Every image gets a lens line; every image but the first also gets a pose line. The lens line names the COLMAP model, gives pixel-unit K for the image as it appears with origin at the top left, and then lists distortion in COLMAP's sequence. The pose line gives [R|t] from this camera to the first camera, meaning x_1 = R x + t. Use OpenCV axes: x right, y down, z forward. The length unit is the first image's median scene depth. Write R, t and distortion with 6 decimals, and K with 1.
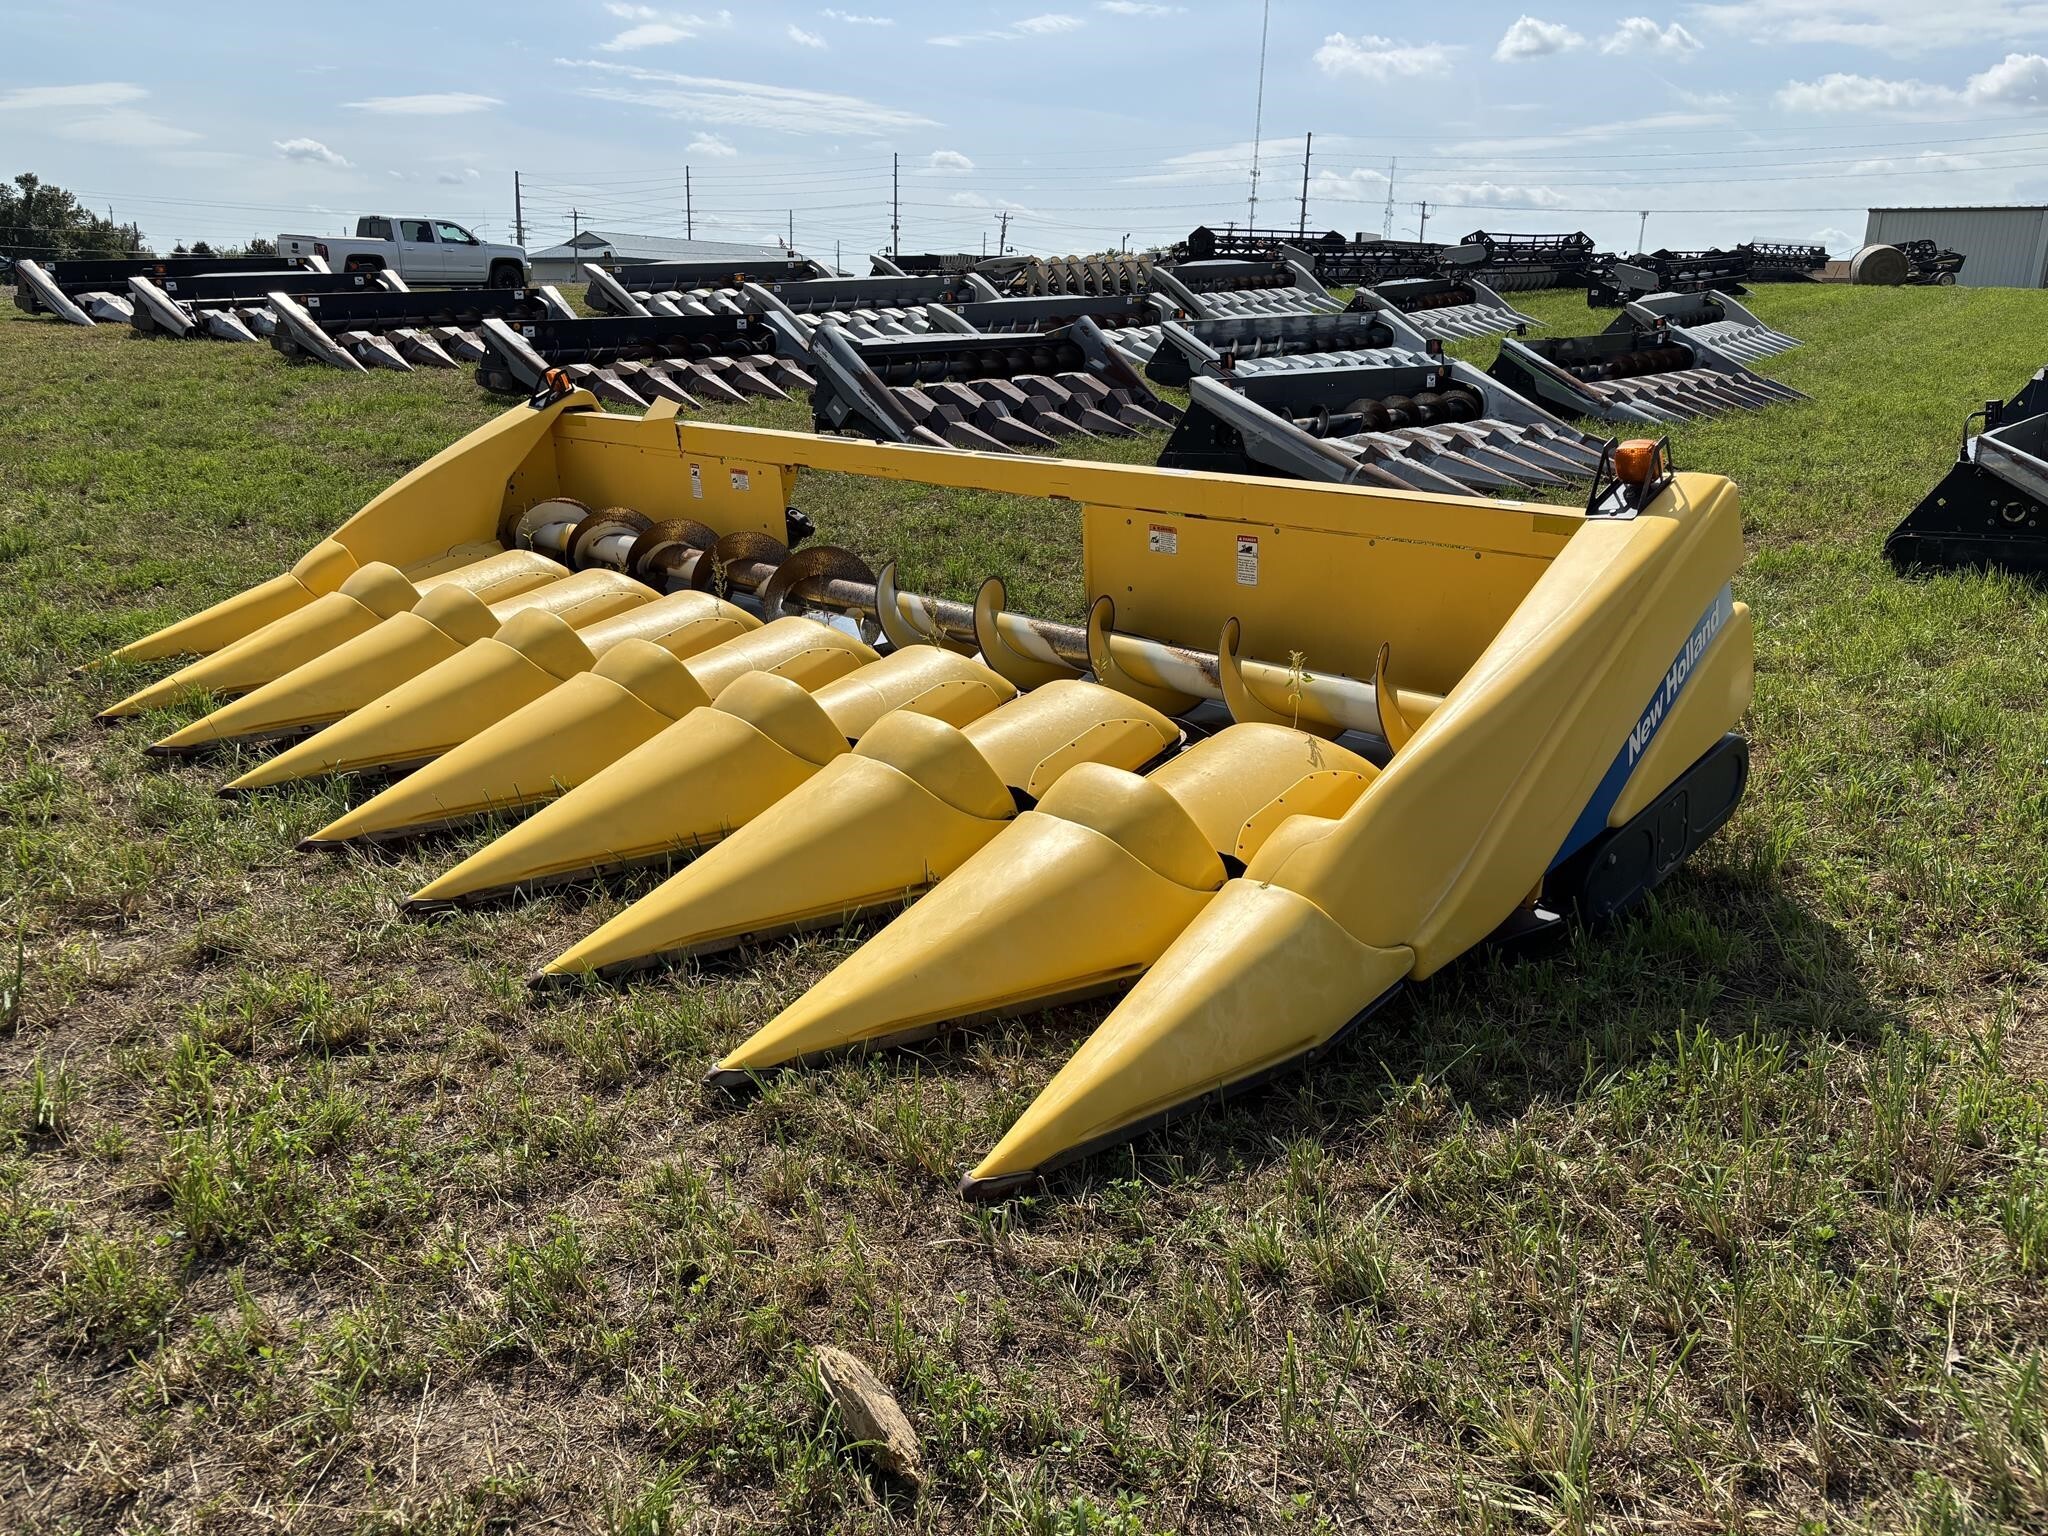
lens RADIAL K [[1541.9, 0, 1024.0], [0, 1541.9, 768.0], [0, 0, 1]] dist [0.045604, -0.049969]
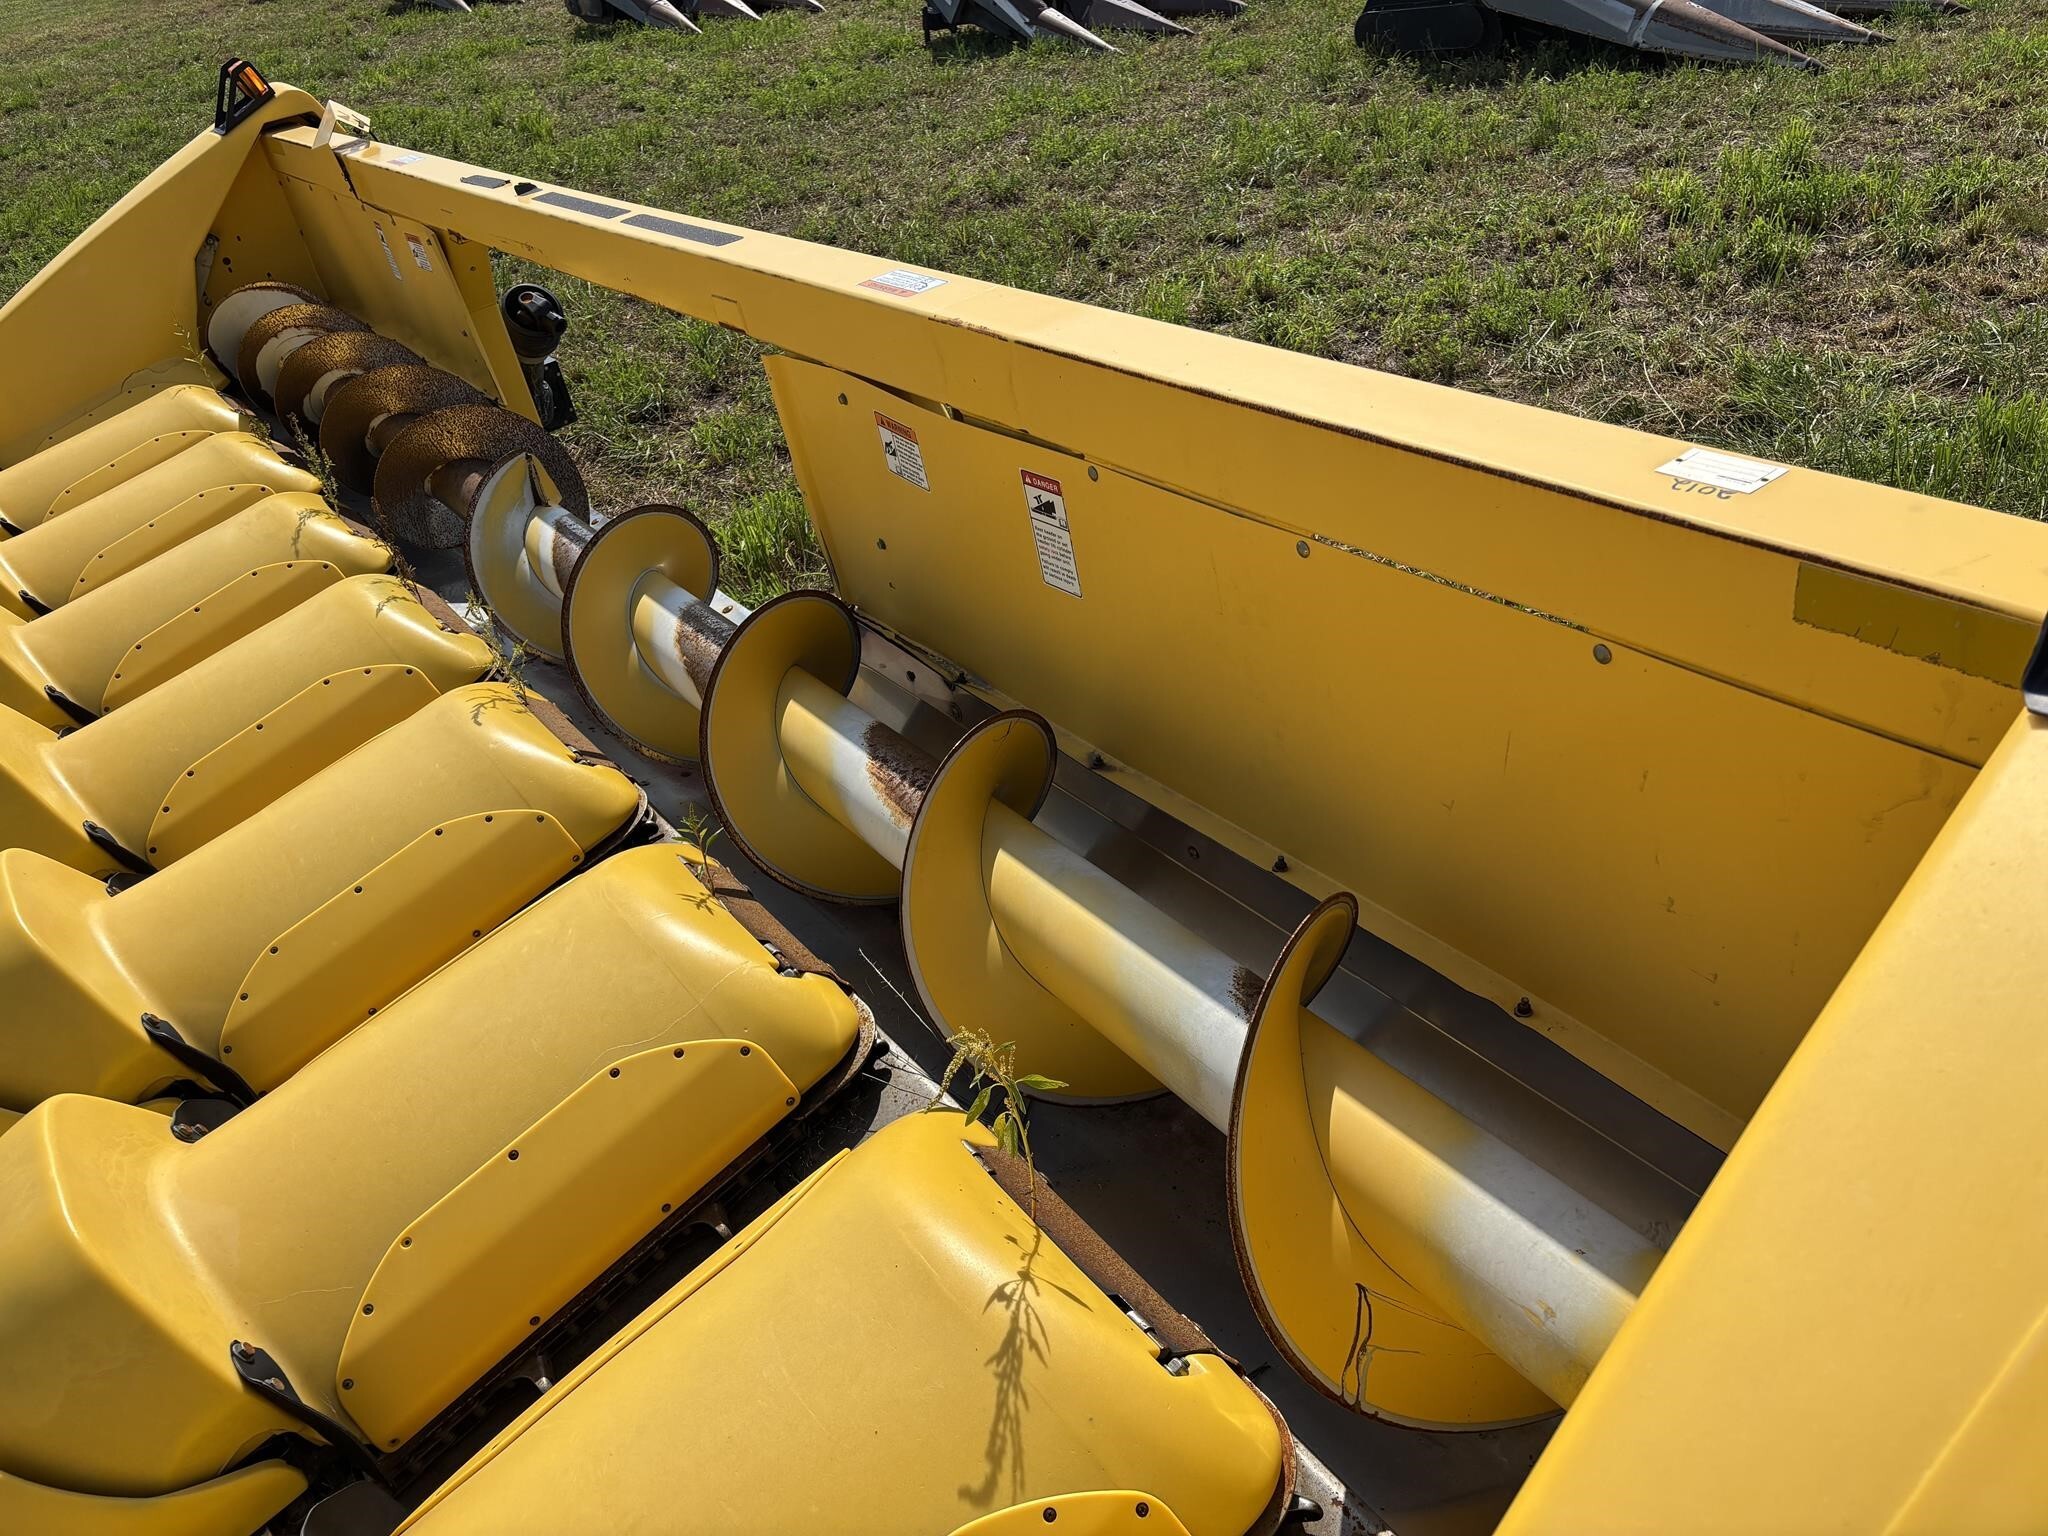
lens RADIAL K [[1541.9, 0, 1024.0], [0, 1541.9, 768.0], [0, 0, 1]] dist [0.045604, -0.049969]
pose [[0.976961, -0.031799, -0.211035, 0.052803], [0.084779, 0.965293, 0.247025, -0.042197], [0.195856, -0.259225, 0.945750, 0.150130]]
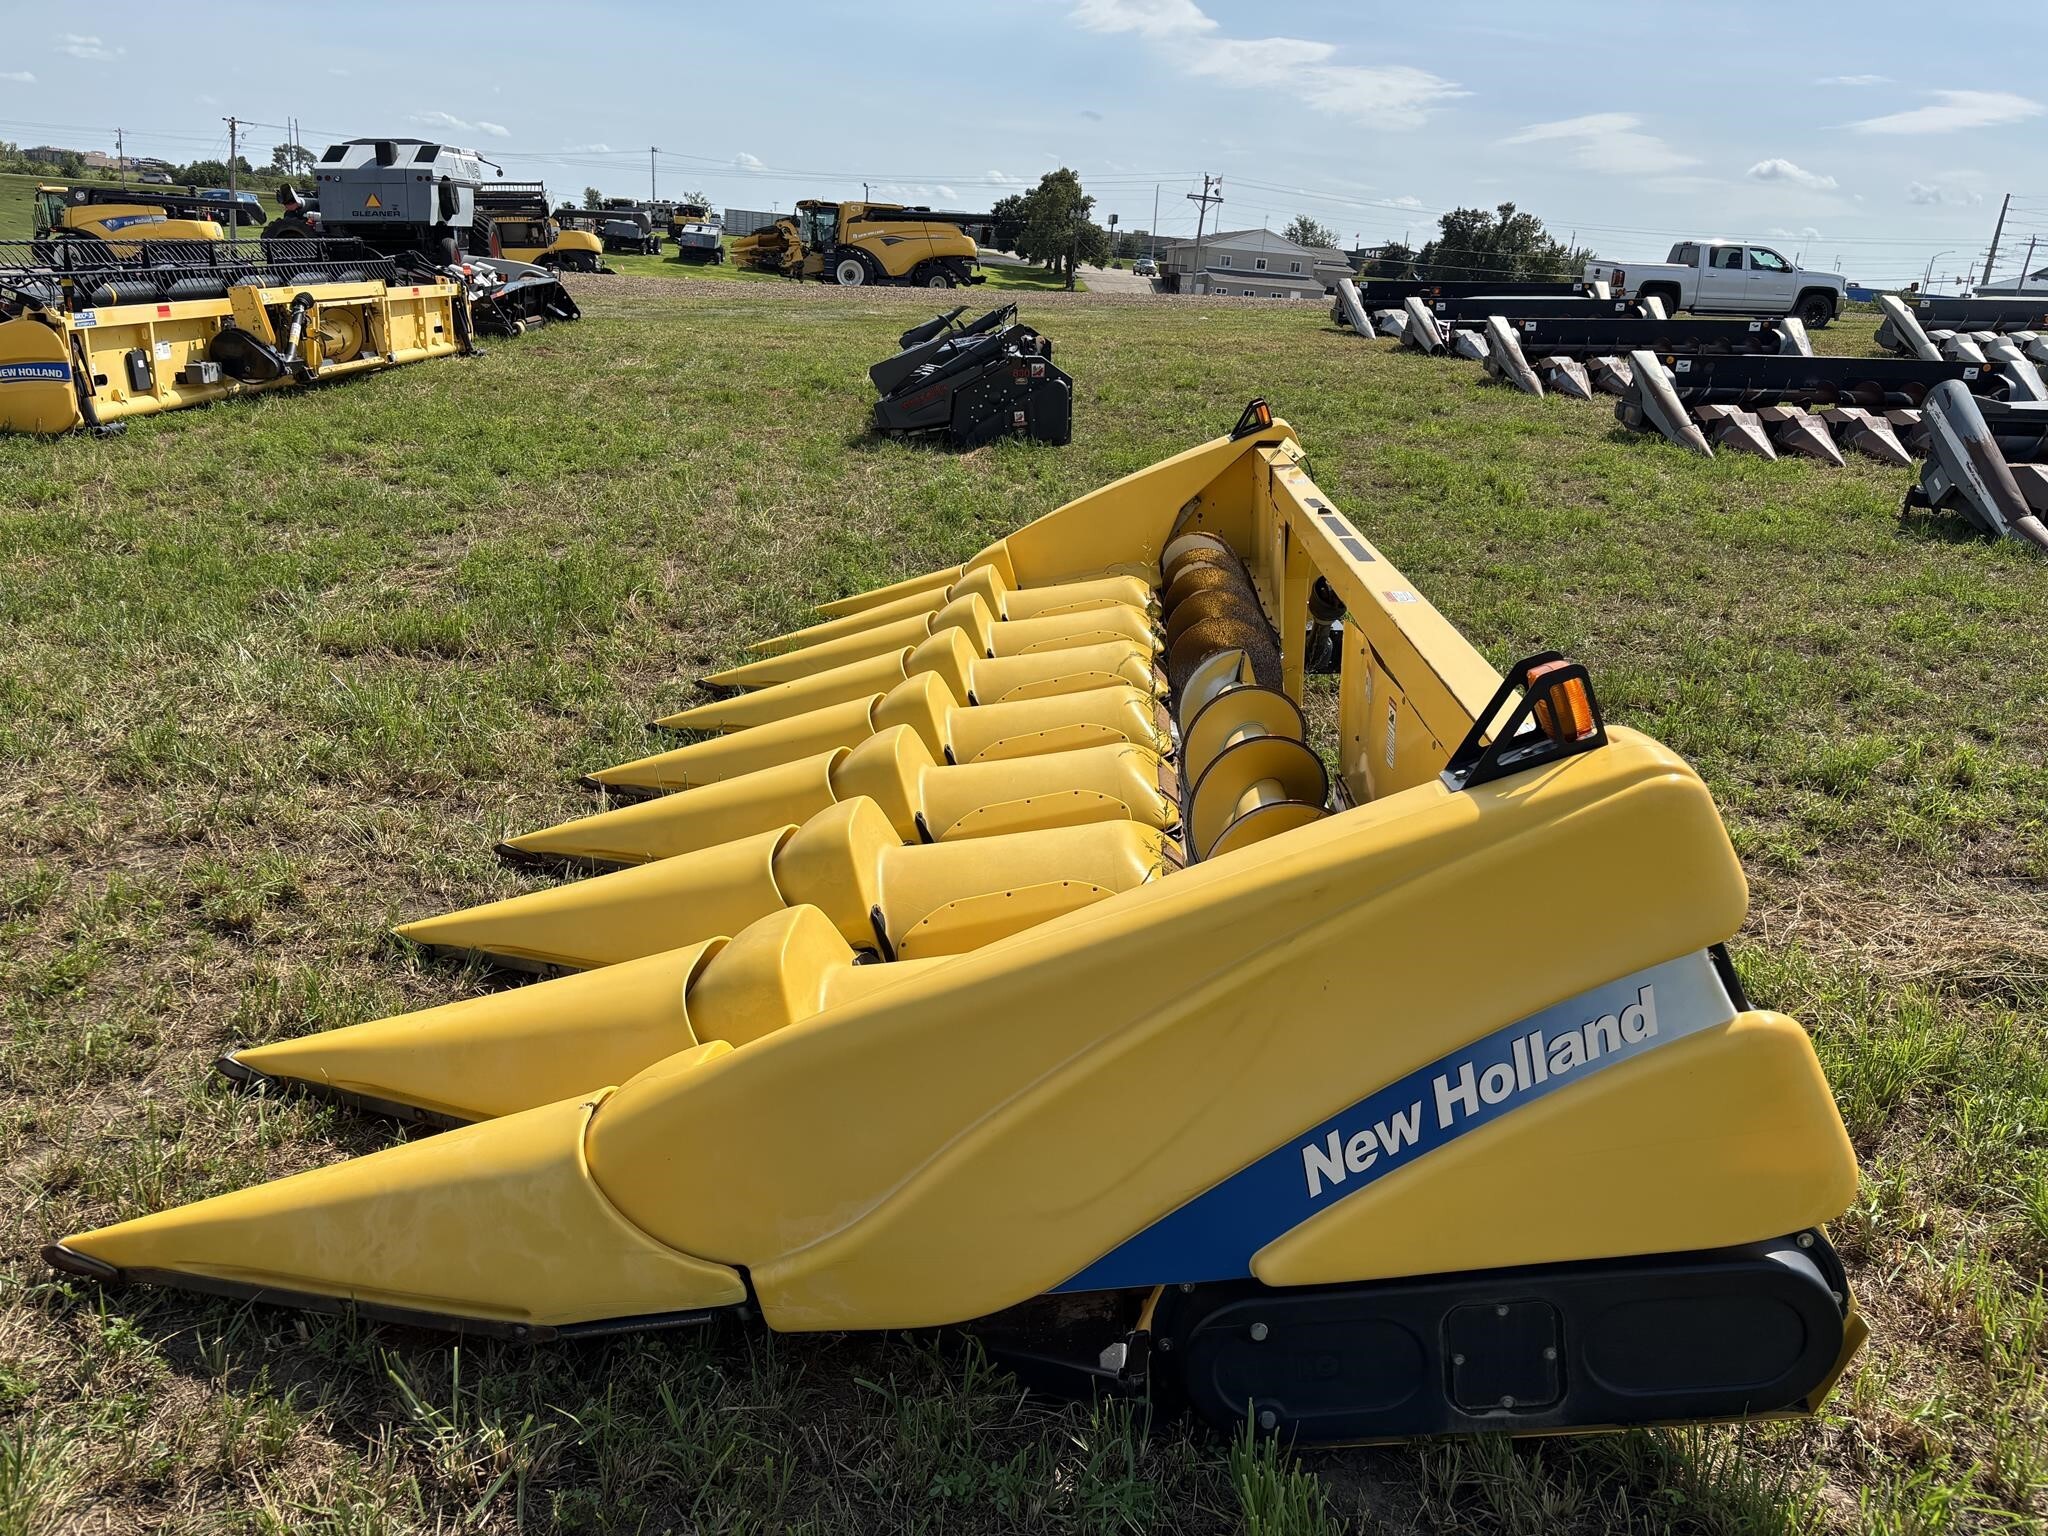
lens RADIAL K [[1541.9, 0, 1024.0], [0, 1541.9, 768.0], [0, 0, 1]] dist [0.045604, -0.049969]
pose [[0.670395, 0.247651, -0.699457, 0.128993], [-0.257845, 0.961665, 0.093357, -0.034446], [0.695763, 0.117765, 0.708551, 0.092478]]
